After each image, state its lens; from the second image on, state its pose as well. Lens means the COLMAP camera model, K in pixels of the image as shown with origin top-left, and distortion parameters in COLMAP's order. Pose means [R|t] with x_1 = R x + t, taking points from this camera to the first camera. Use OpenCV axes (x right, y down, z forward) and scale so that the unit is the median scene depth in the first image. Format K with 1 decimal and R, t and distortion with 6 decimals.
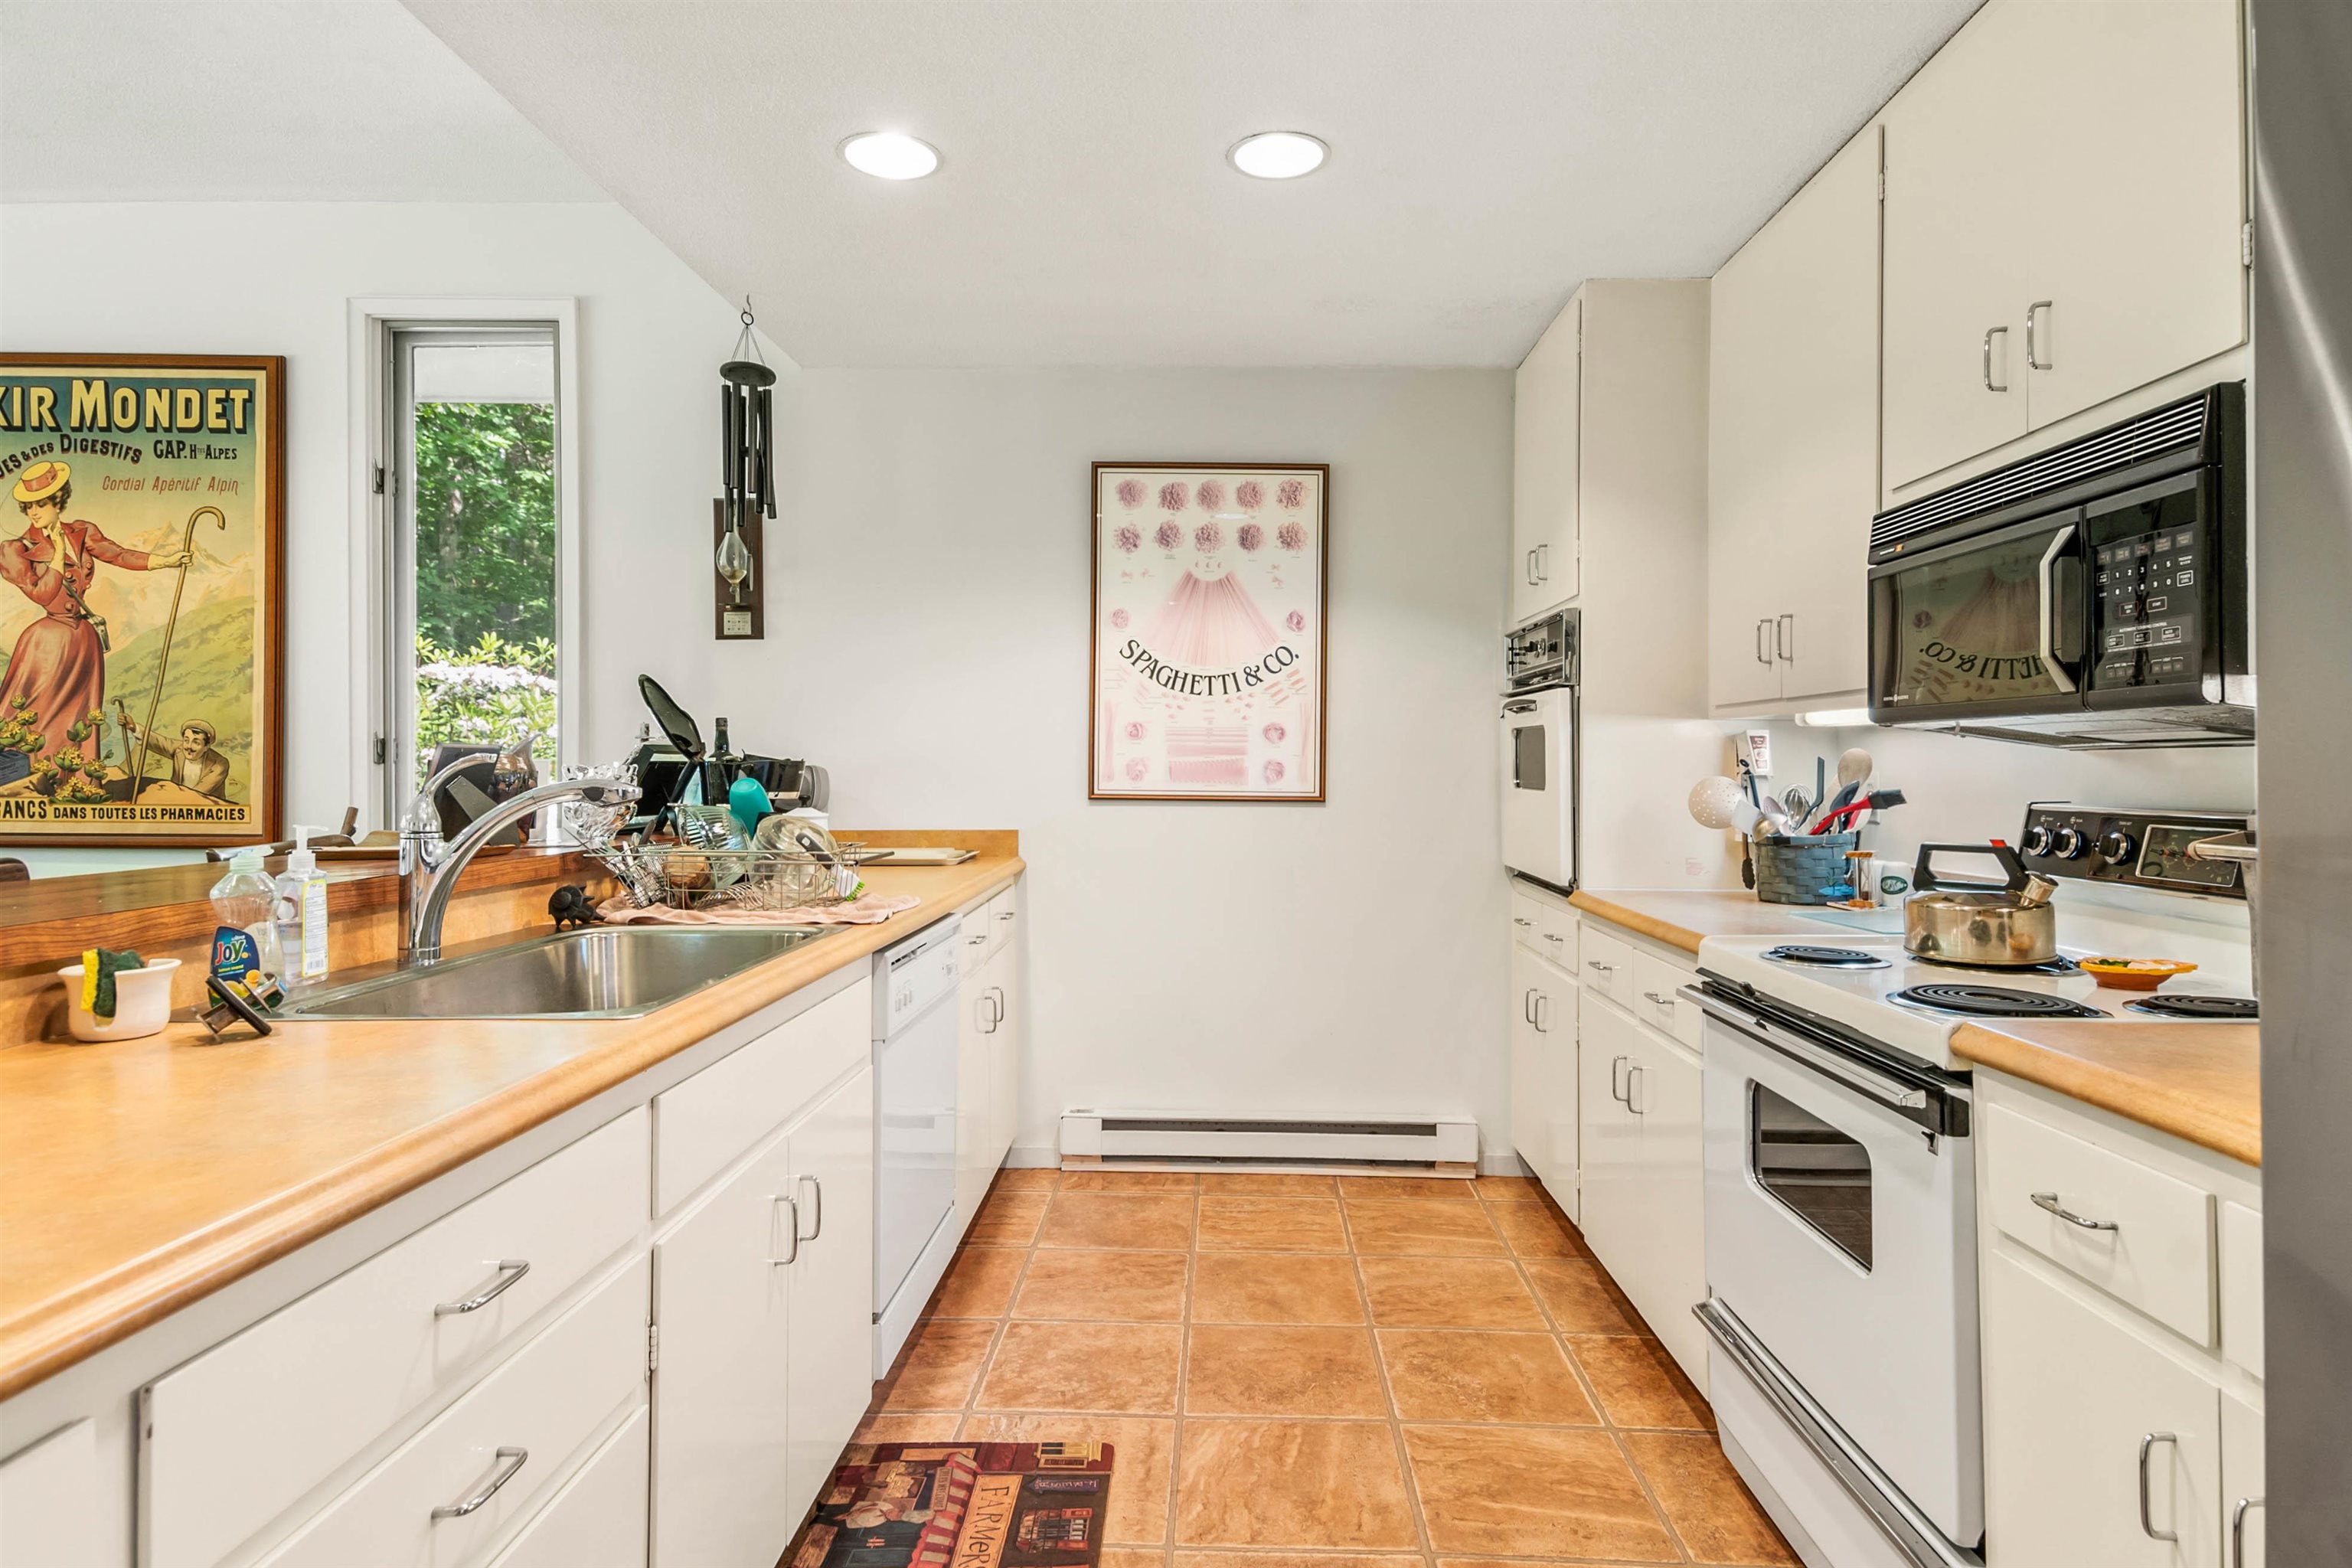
lens RADIAL K [[1274.7, 0, 1183.4], [0, 1274.7, 774.8], [0, 0, 1]] dist [0.018791, -0.001852]
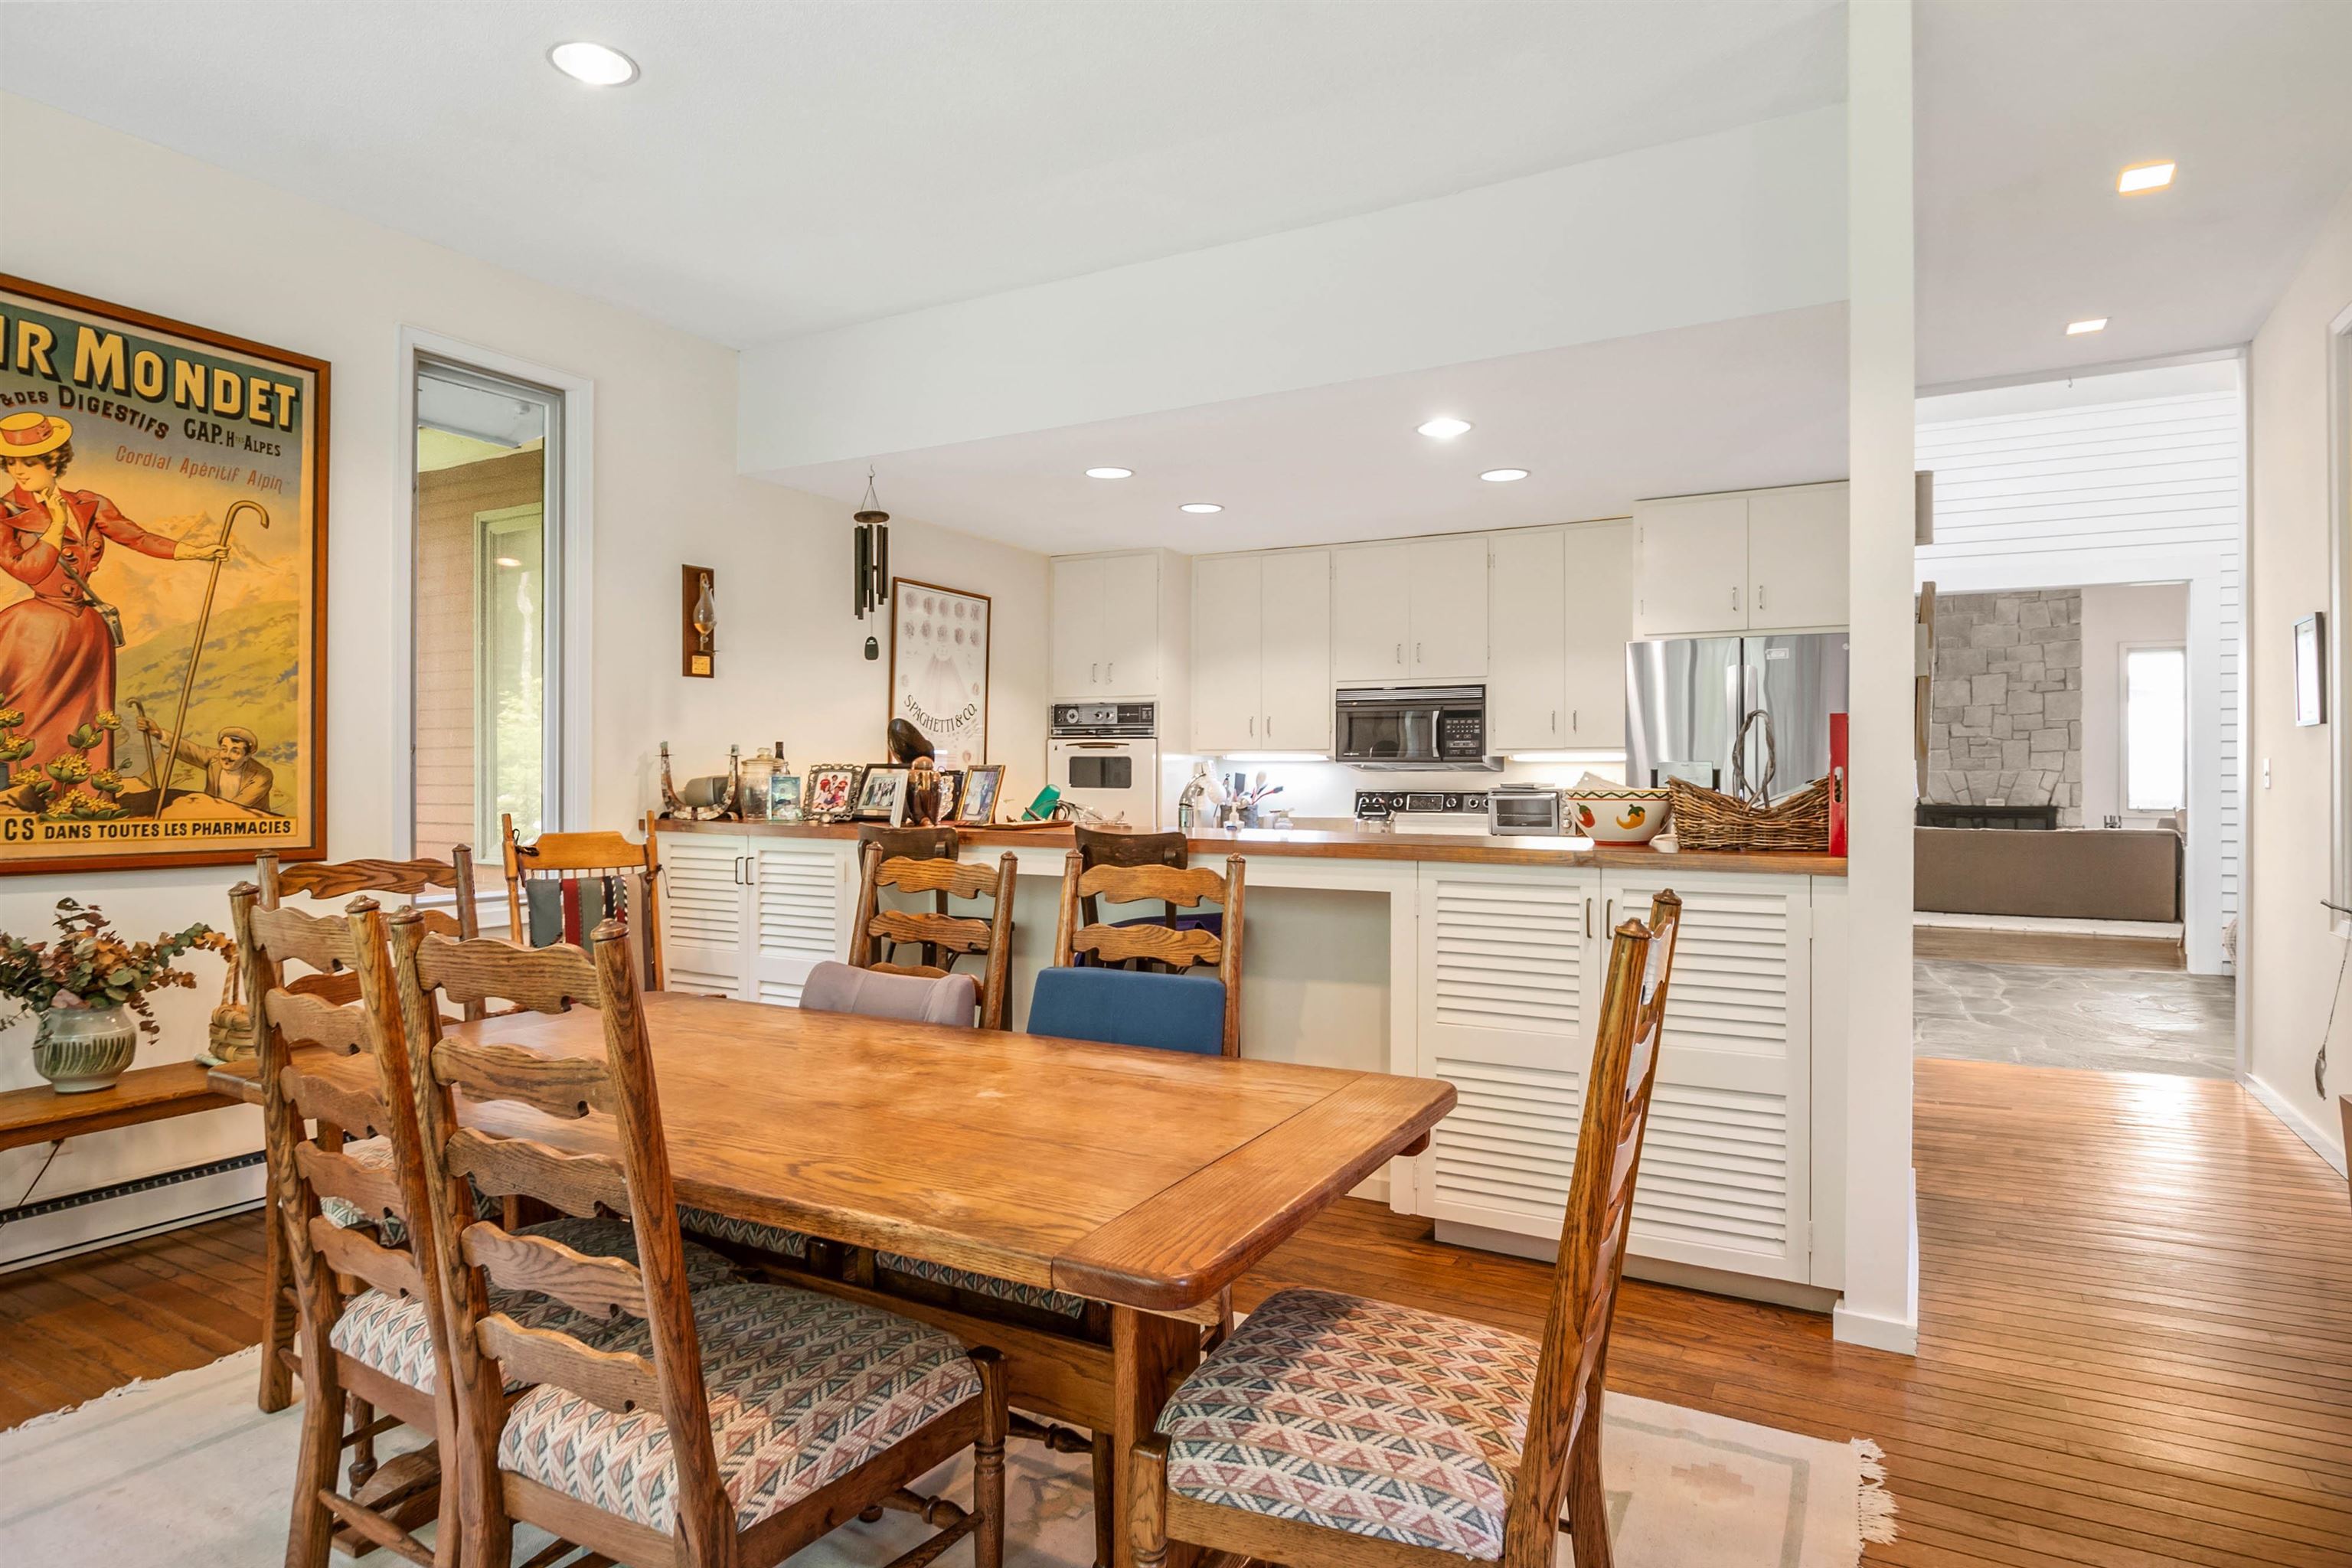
lens RADIAL K [[1274.7, 0, 1181.6], [0, 1274.7, 780.9], [0, 0, 1]] dist [0.018791, -0.001852]
pose [[0.498153, -0.003704, 0.867081, -1.234288], [0.002757, 0.999993, 0.002687, -0.004419], [-0.867085, 0.001052, 0.498159, -0.058695]]
